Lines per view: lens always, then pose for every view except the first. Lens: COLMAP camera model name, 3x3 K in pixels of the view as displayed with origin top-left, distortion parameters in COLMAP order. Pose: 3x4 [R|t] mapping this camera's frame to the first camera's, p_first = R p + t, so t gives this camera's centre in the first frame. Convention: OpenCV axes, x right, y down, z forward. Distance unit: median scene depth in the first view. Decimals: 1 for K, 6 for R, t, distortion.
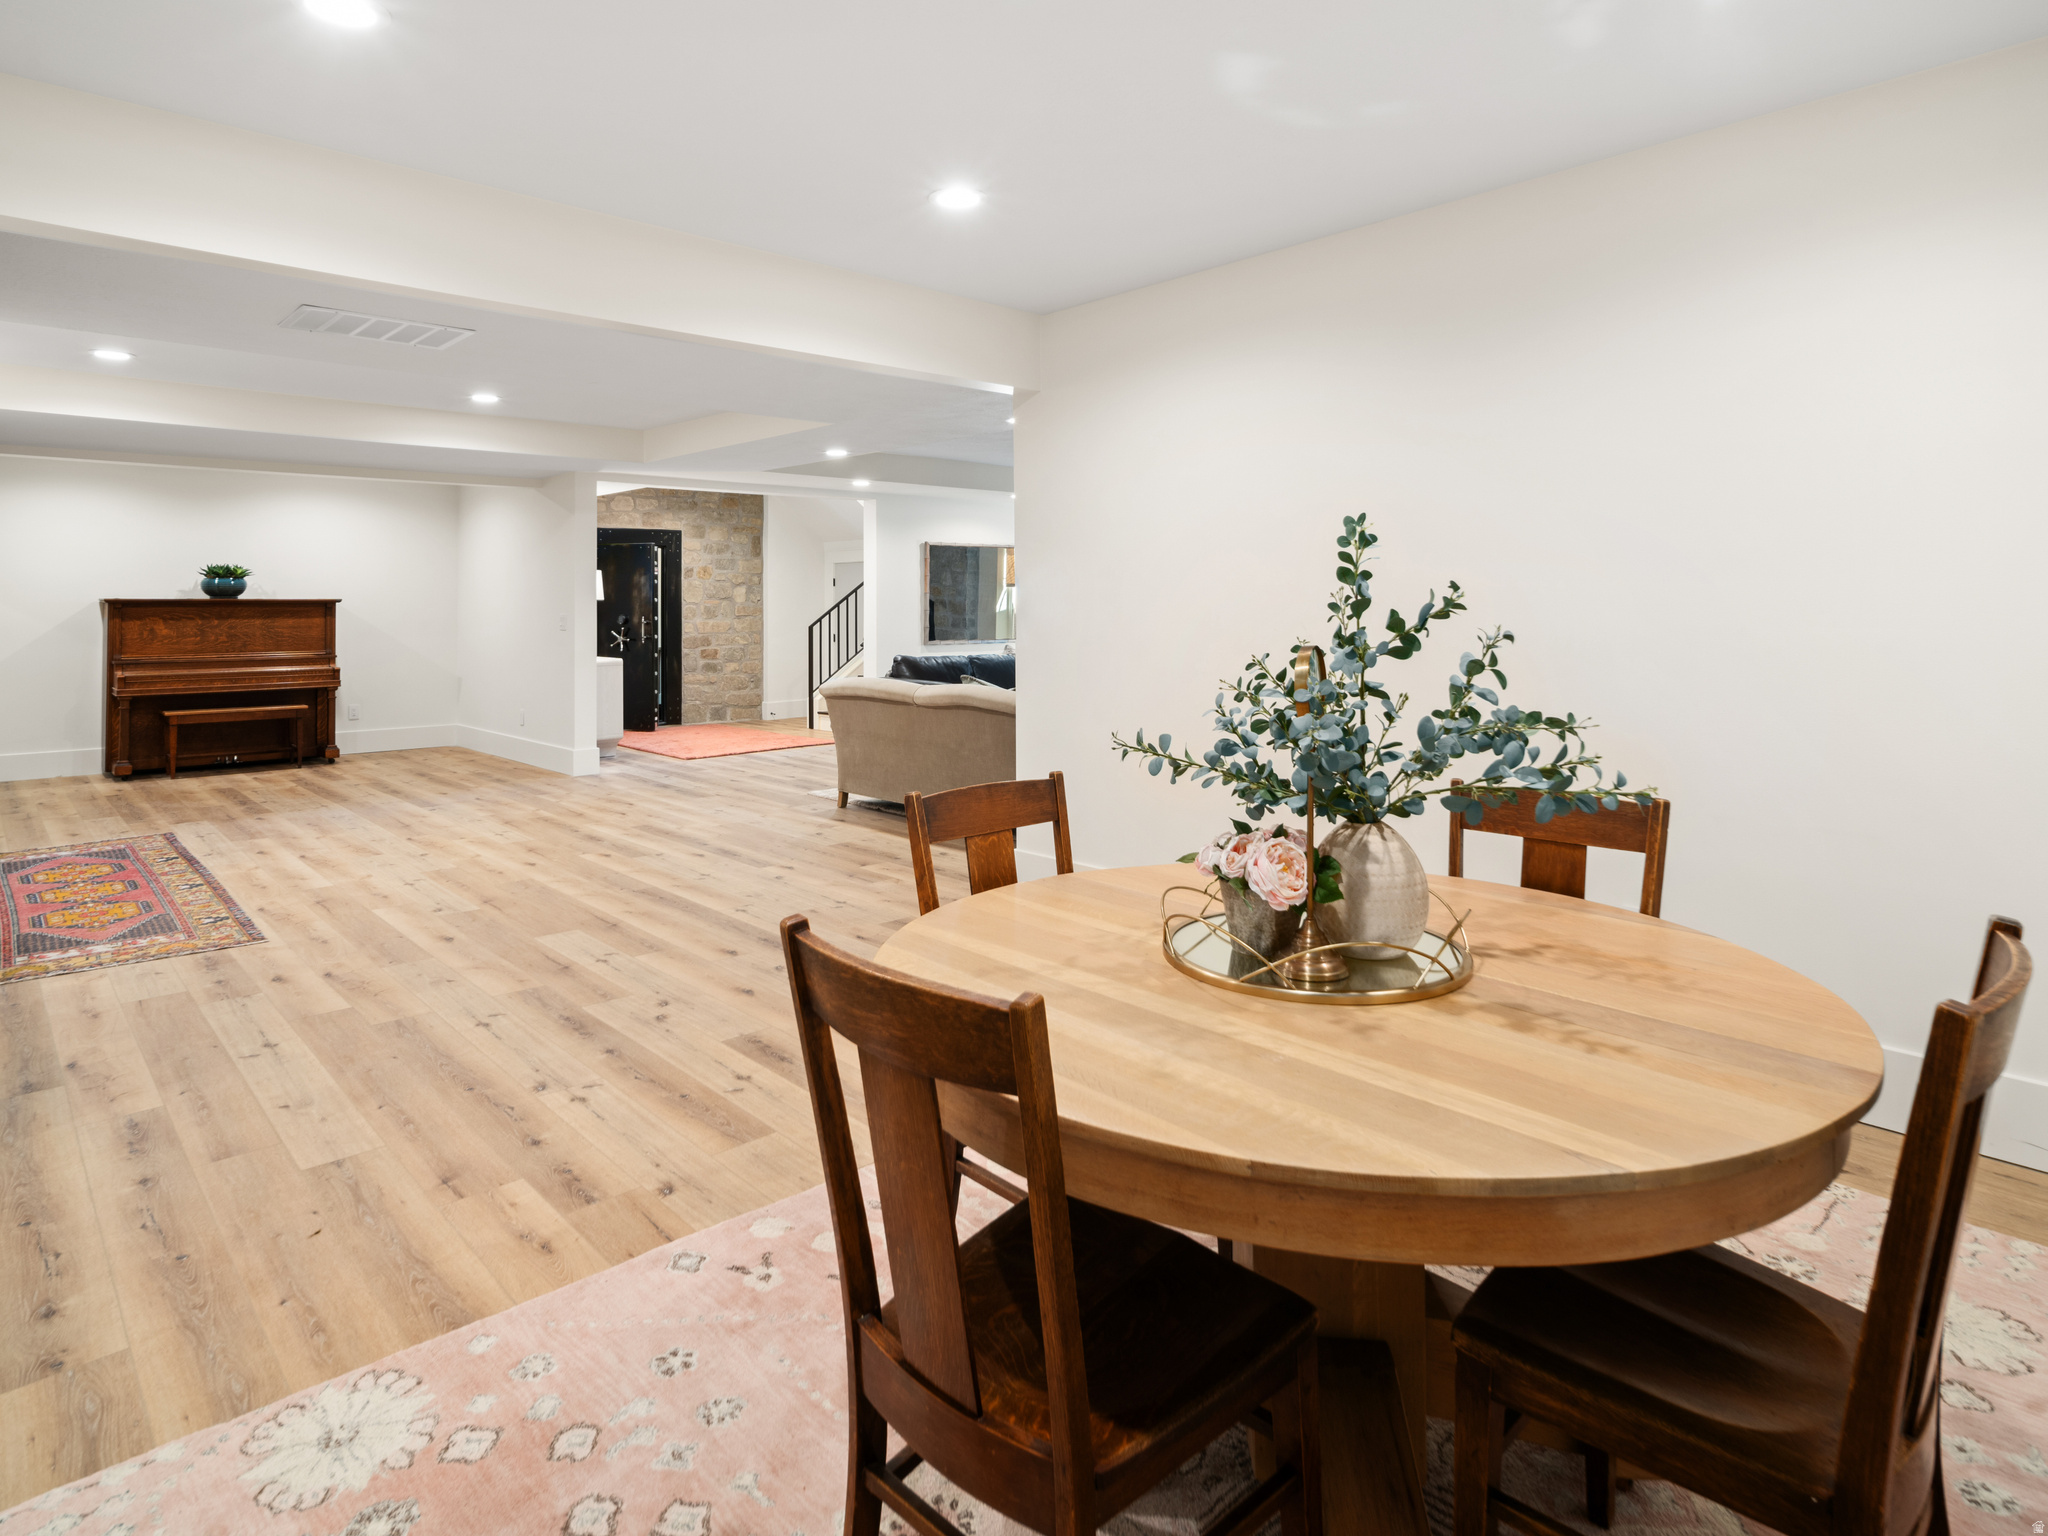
lens RADIAL K [[1164.0, 0, 1032.3], [0, 1164.0, 592.1], [0, 0, 1]] dist [0.001417, 0.000183]
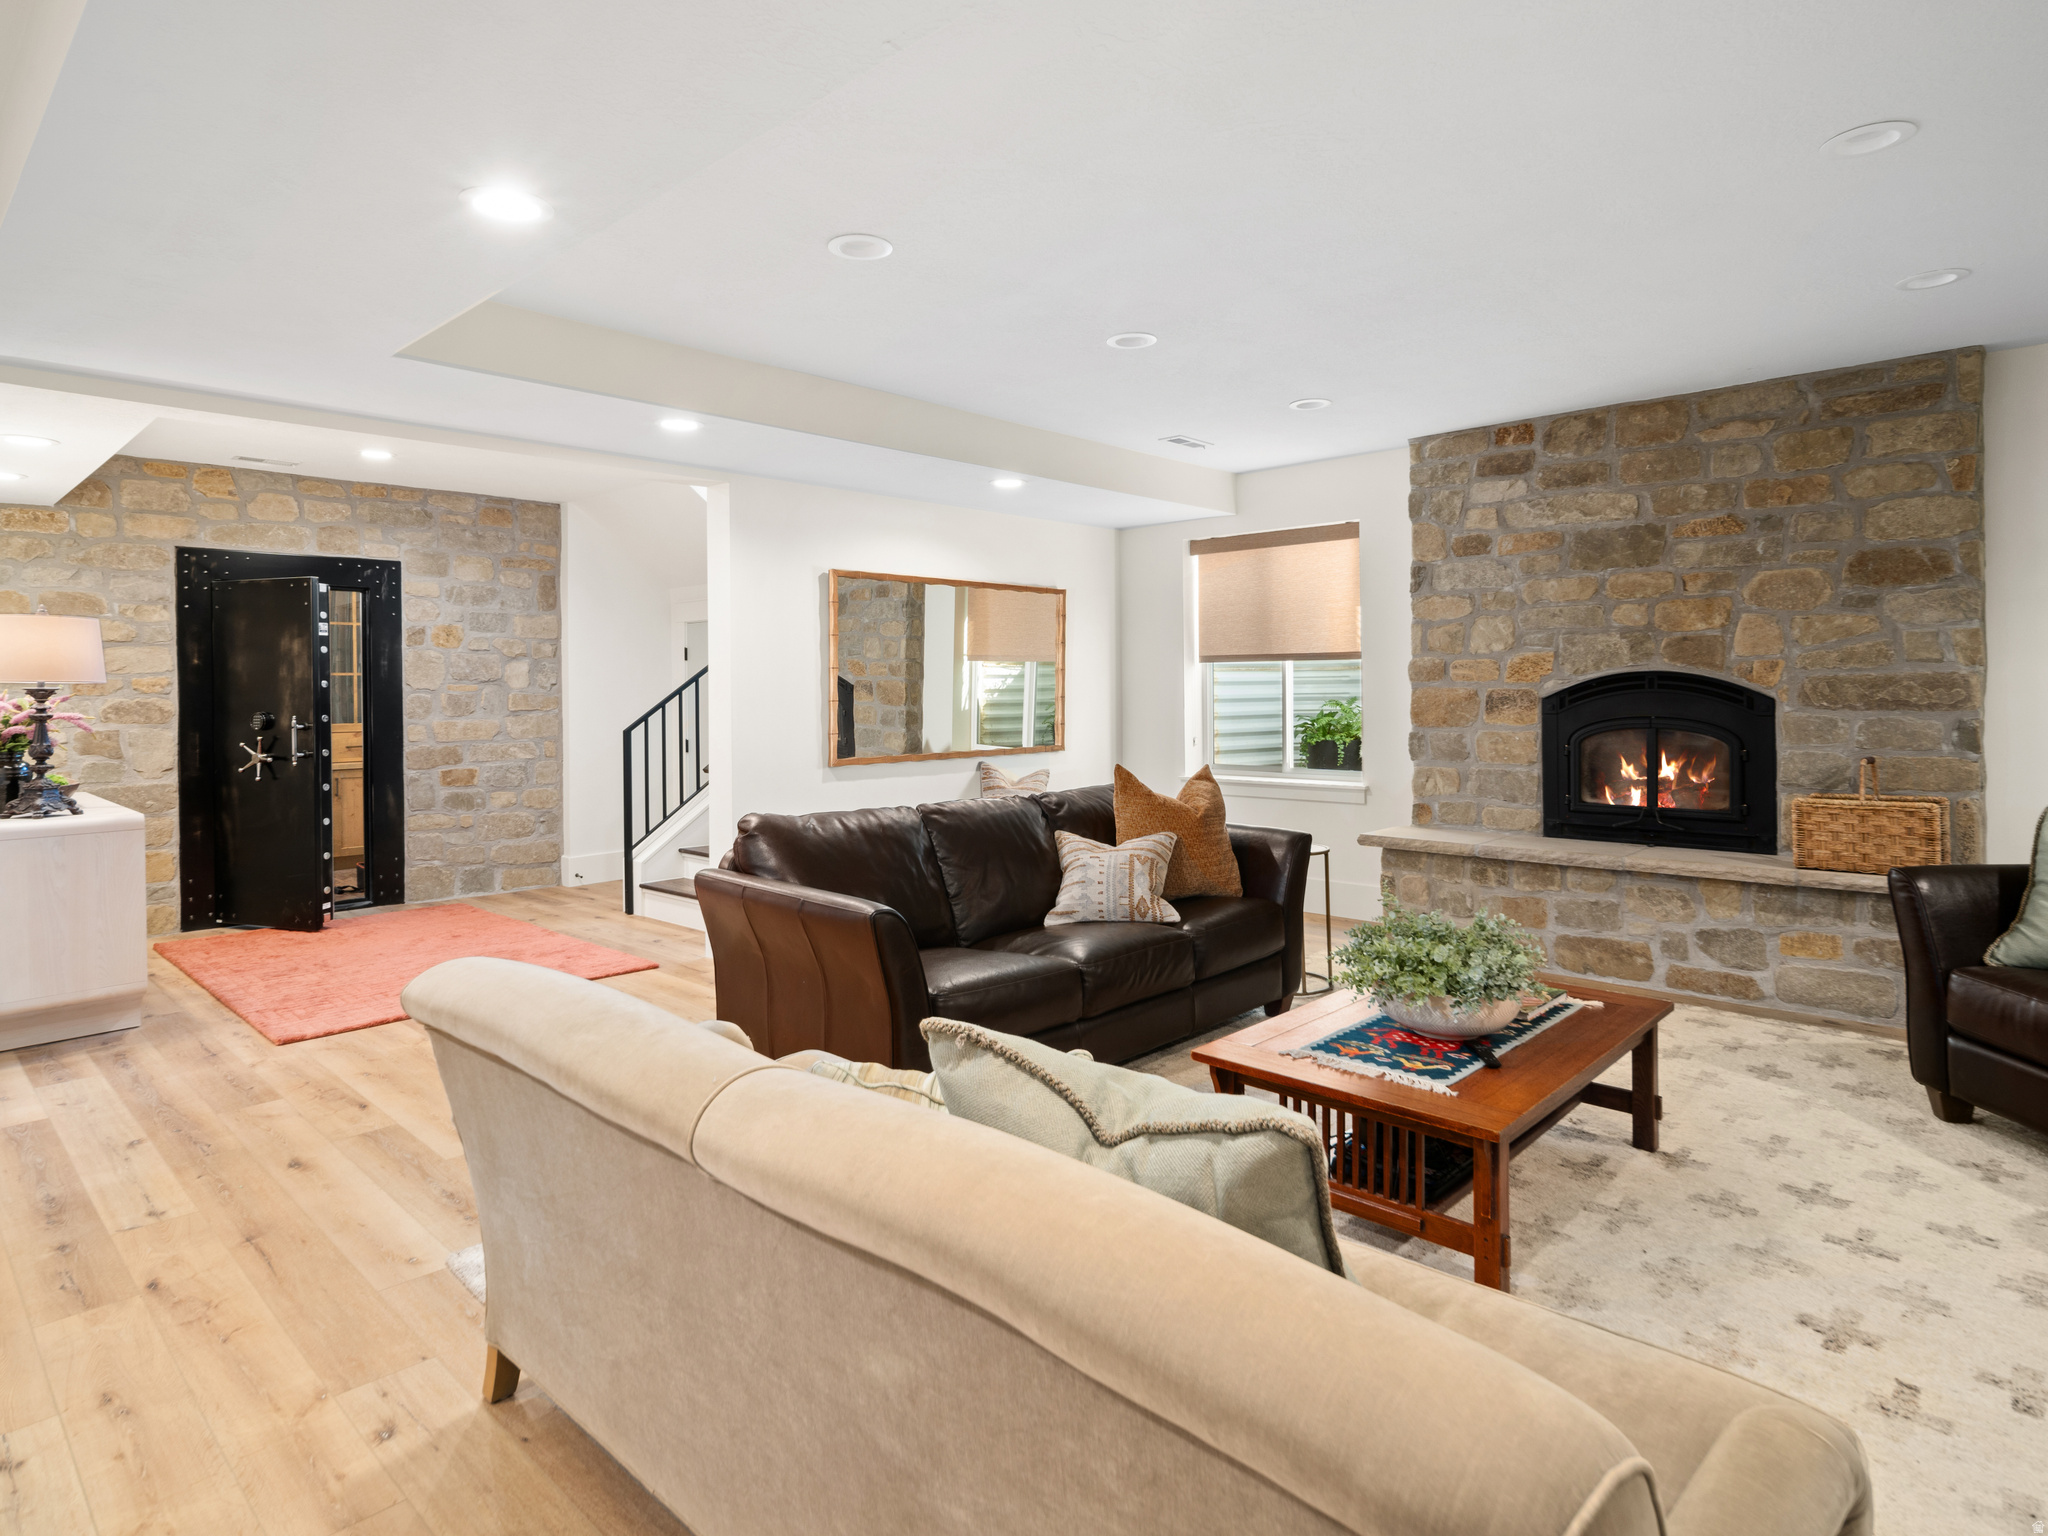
lens RADIAL K [[1140.7, 0, 1028.5], [0, 1140.7, 692.4], [0, 0, 1]] dist [0.006129, 0.000814]
pose [[0.998286, -0.003919, 0.058387, -0.028892], [0.003069, 0.999888, 0.014634, 0.003556], [-0.058438, -0.014430, 0.998187, 0.420378]]
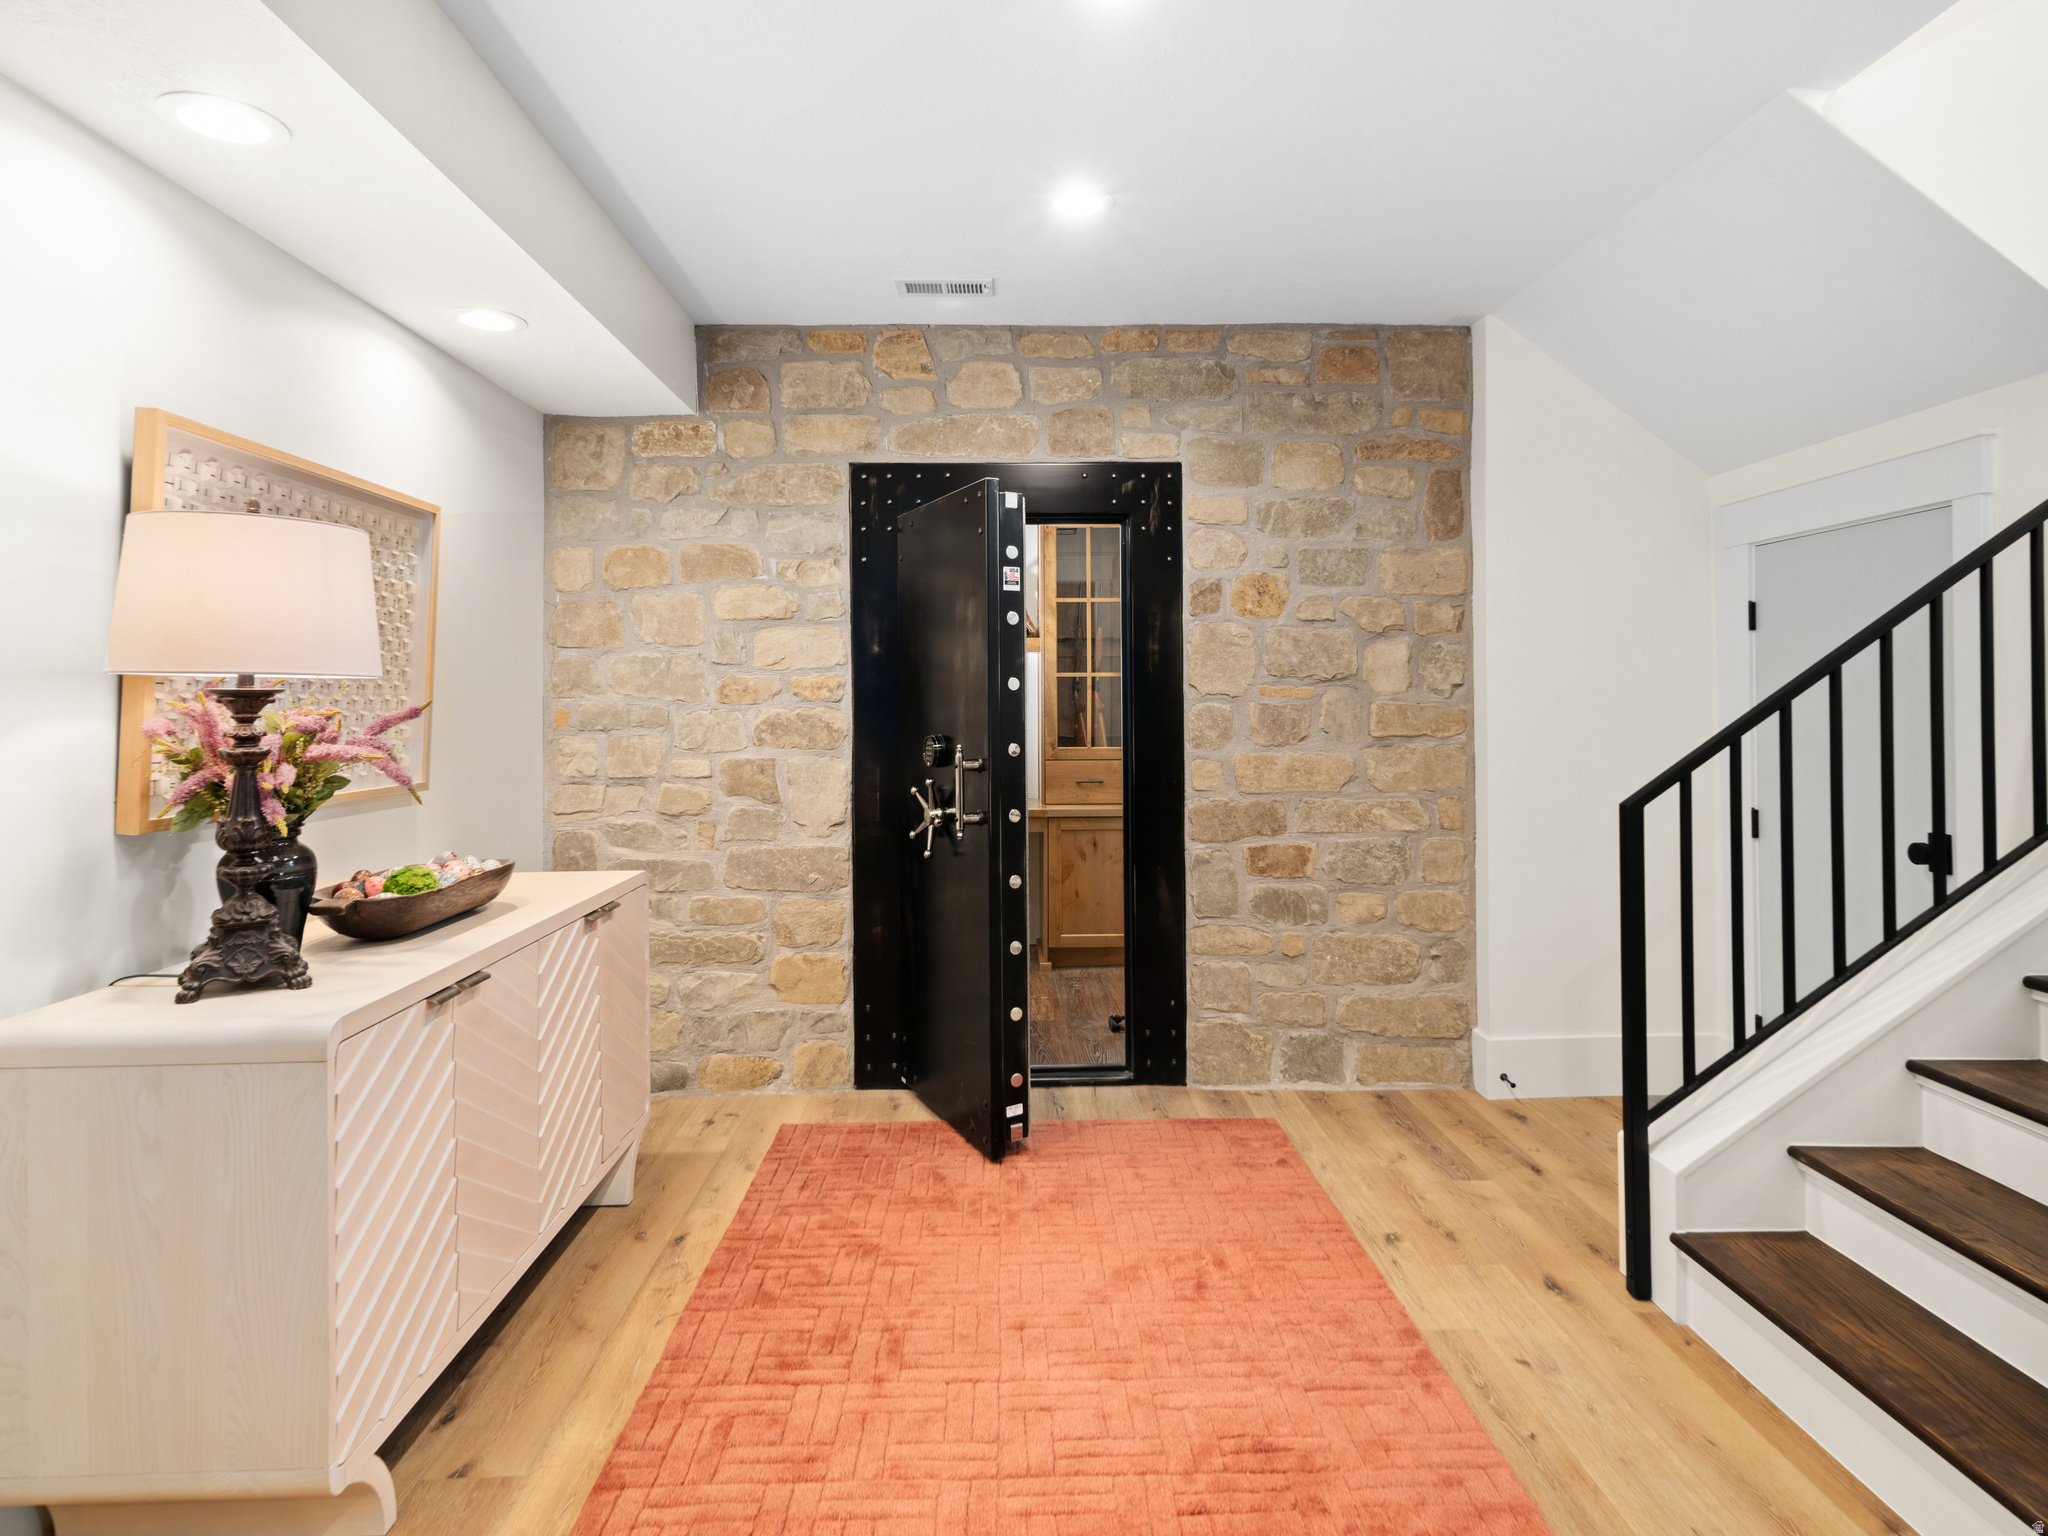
lens RADIAL K [[1140.7, 0, 1028.5], [0, 1140.7, 692.4], [0, 0, 1]] dist [0.006129, 0.000814]
pose [[0.749580, -0.005135, -0.661894, -0.128241], [0.009195, 0.999954, 0.002656, 0.007395], [0.661850, -0.008077, 0.749592, 0.732921]]
